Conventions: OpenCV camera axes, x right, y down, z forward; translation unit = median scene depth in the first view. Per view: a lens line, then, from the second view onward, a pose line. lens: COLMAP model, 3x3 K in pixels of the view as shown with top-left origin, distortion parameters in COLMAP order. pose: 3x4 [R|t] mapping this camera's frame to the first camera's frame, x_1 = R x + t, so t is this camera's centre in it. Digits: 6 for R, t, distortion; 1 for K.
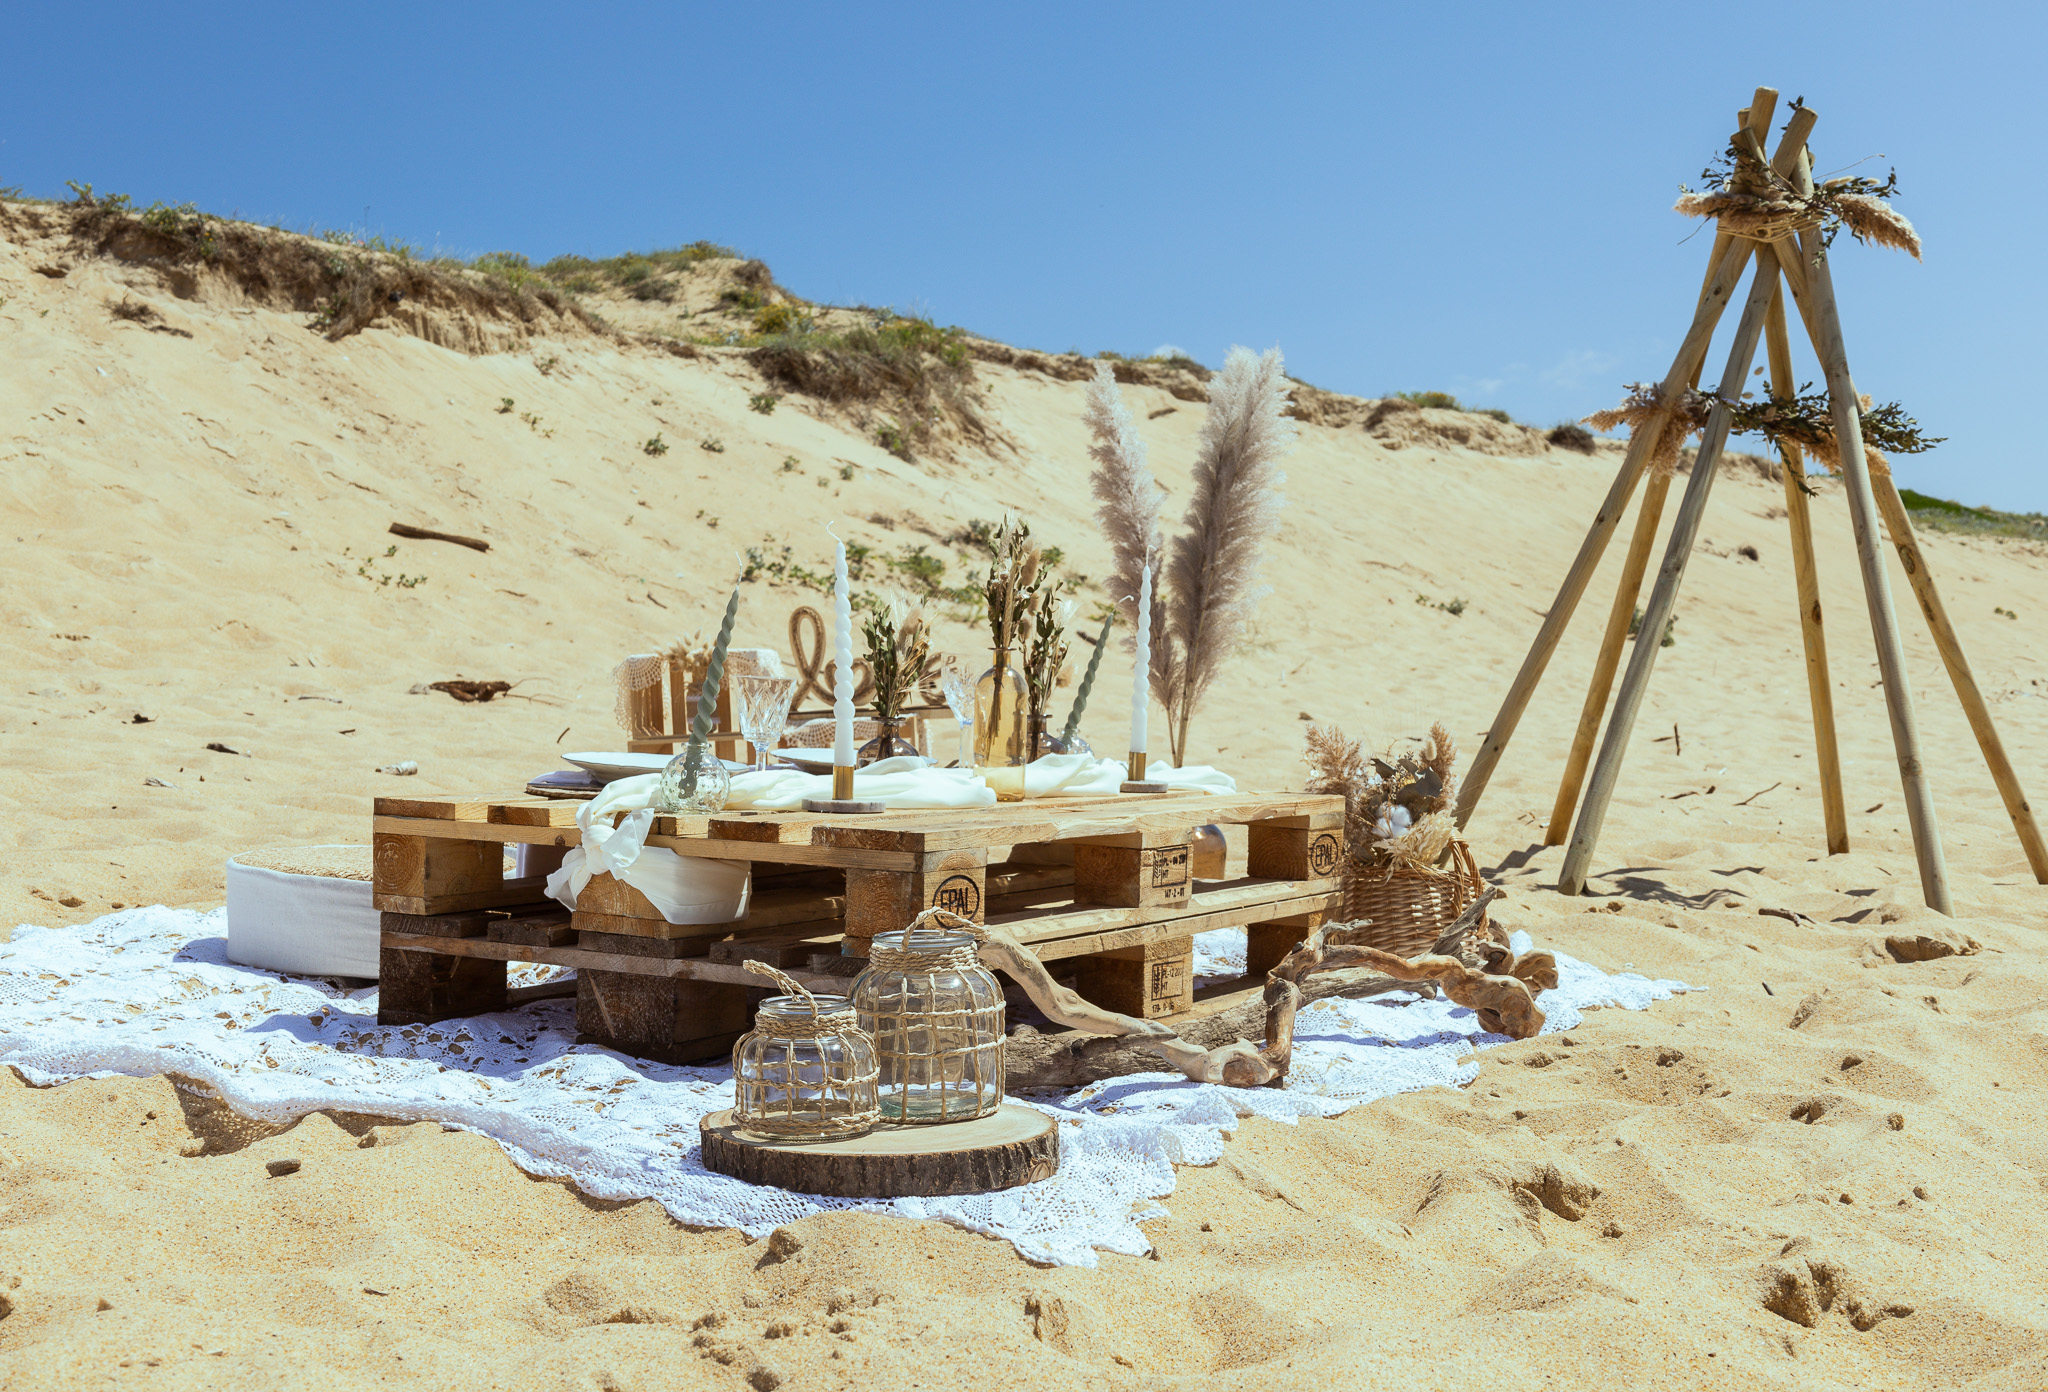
lens RADIAL K [[2562.3, 0, 984.6], [0, 2562.3, 720.4], [0, 0, 1]] dist [-0.001233, 0.000000]
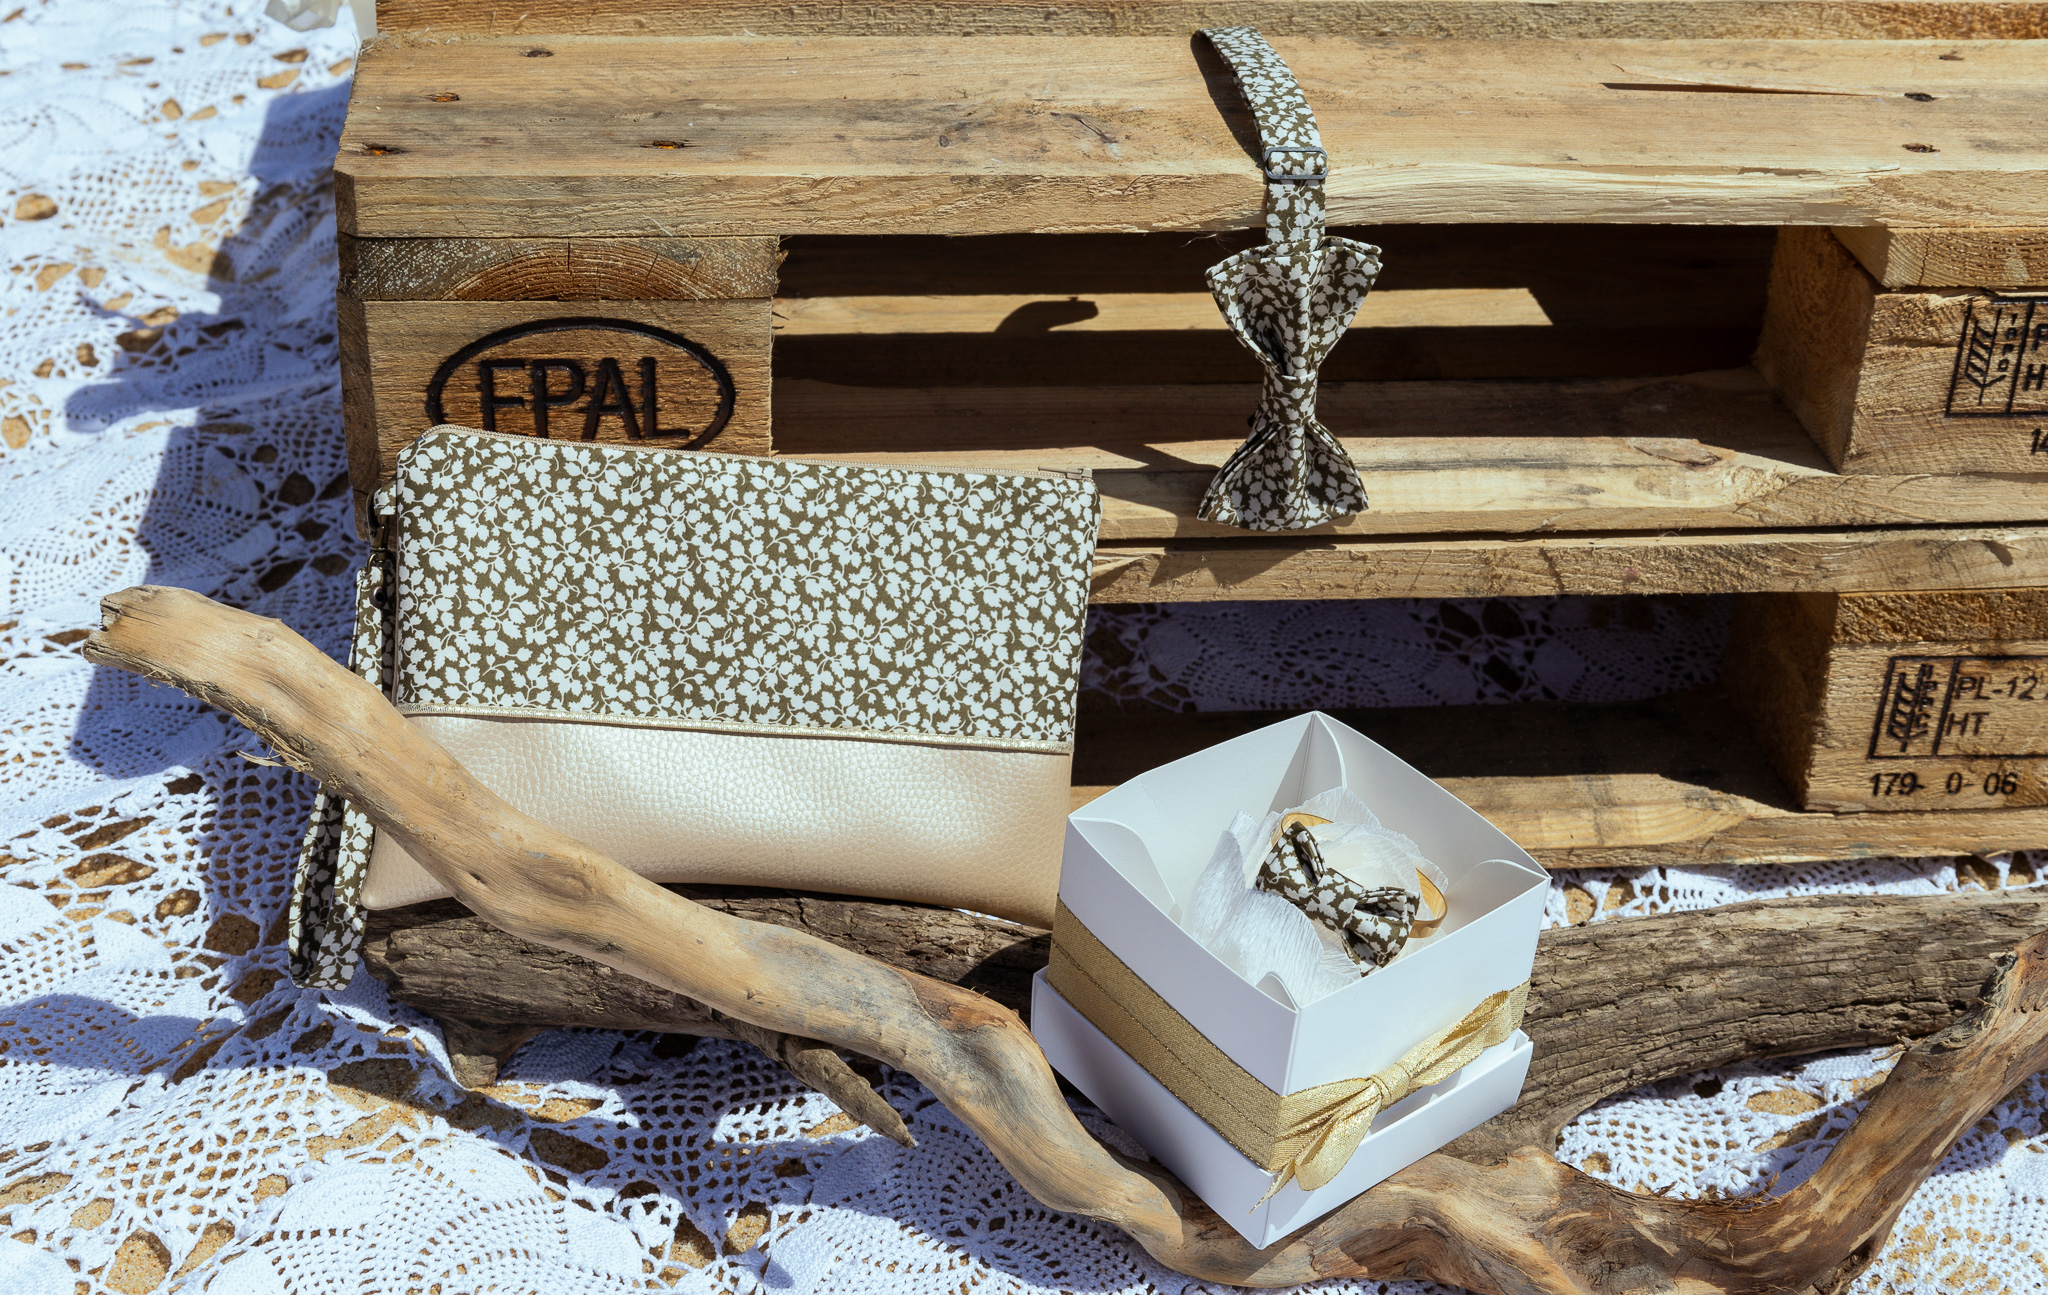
lens RADIAL K [[2850.6, 0, 1030.1], [0, 2850.6, 572.0], [0, 0, 1]] dist [-0.014294, 0.000000]
pose [[0.596145, 0.377433, -0.708630, 0.041275], [-0.038256, 0.894964, 0.444495, -0.009792], [0.801965, -0.237874, 0.547967, 0.129663]]
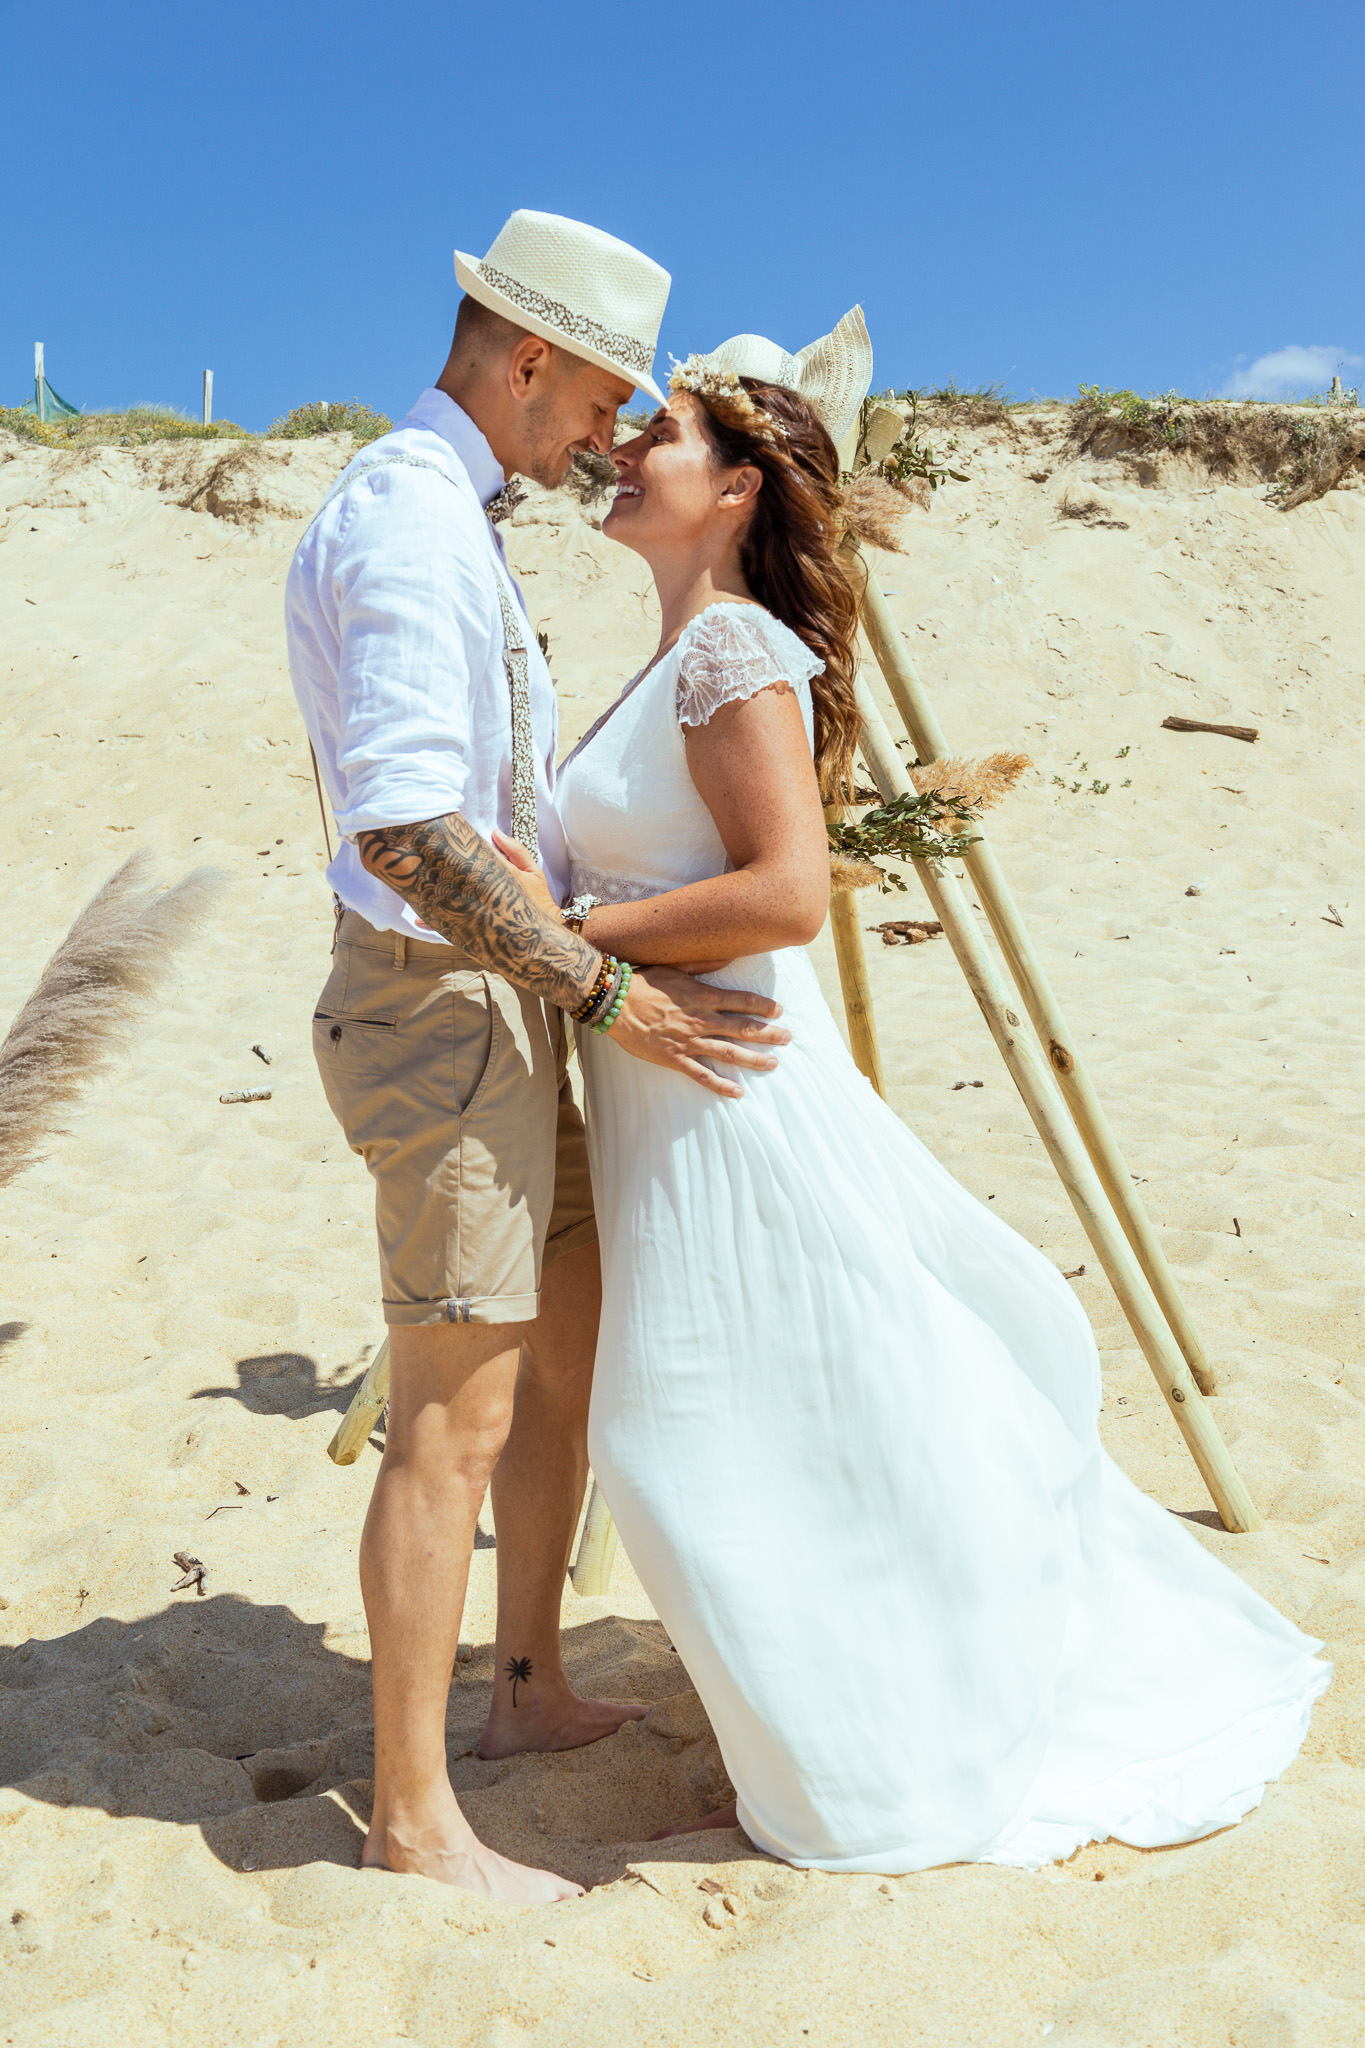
lens RADIAL K [[2339.0, 0, 665.0], [0, 2339.0, 1028.3], [0, 0, 1]] dist [-0.002167, 0.000000]
pose [[0.716309, 0.044613, -0.696355, 0.229371], [0.027191, 0.995411, 0.091742, -0.037263], [0.697253, -0.084651, 0.711809, 0.160553]]
